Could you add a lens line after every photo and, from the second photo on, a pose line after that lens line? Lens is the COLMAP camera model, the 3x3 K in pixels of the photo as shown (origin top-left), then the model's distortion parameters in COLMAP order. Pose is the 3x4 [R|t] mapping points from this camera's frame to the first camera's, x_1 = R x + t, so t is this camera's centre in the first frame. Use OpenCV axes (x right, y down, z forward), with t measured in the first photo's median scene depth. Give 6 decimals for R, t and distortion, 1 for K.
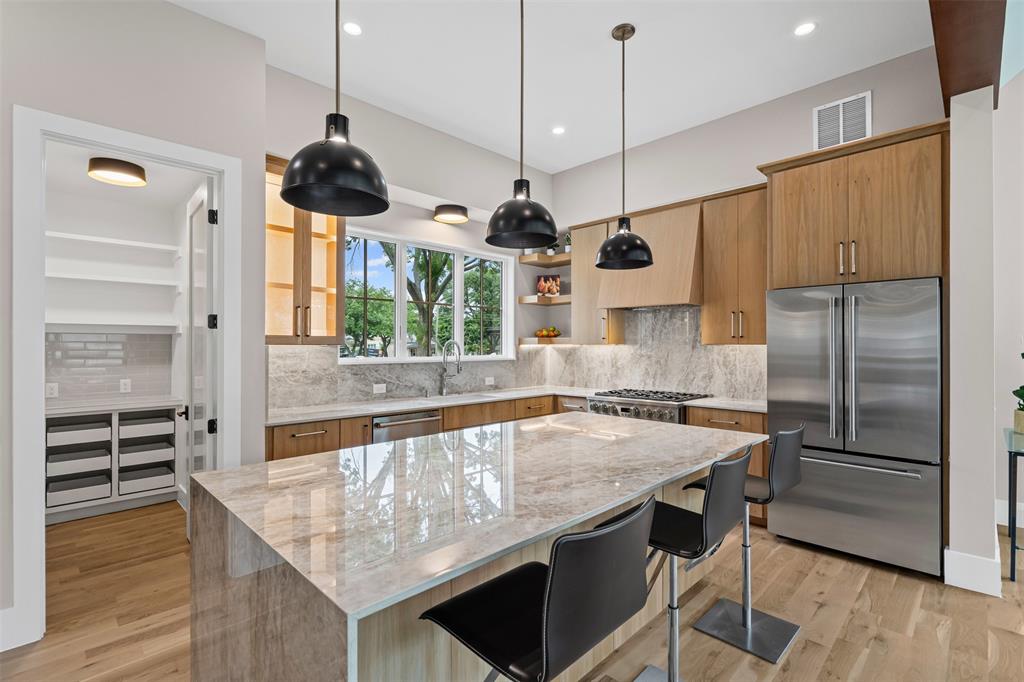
lens RADIAL K [[471.4, 0, 509.0], [0, 471.4, 346.4], [0, 0, 1]] dist [0.001809, -0.000014]
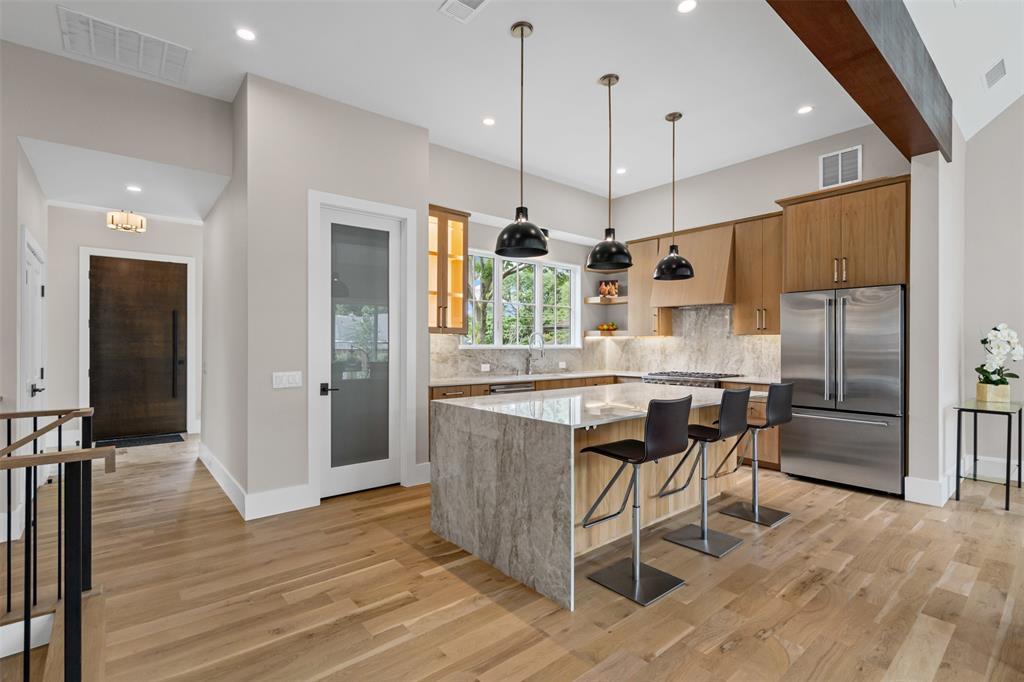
lens RADIAL K [[471.4, 0, 509.0], [0, 471.4, 346.4], [0, 0, 1]] dist [0.001809, -0.000014]
pose [[0.996431, 0.002470, -0.084379, -0.097709], [-0.002161, 0.999991, 0.003750, 0.024496], [0.084387, -0.003555, 0.996427, -0.346587]]
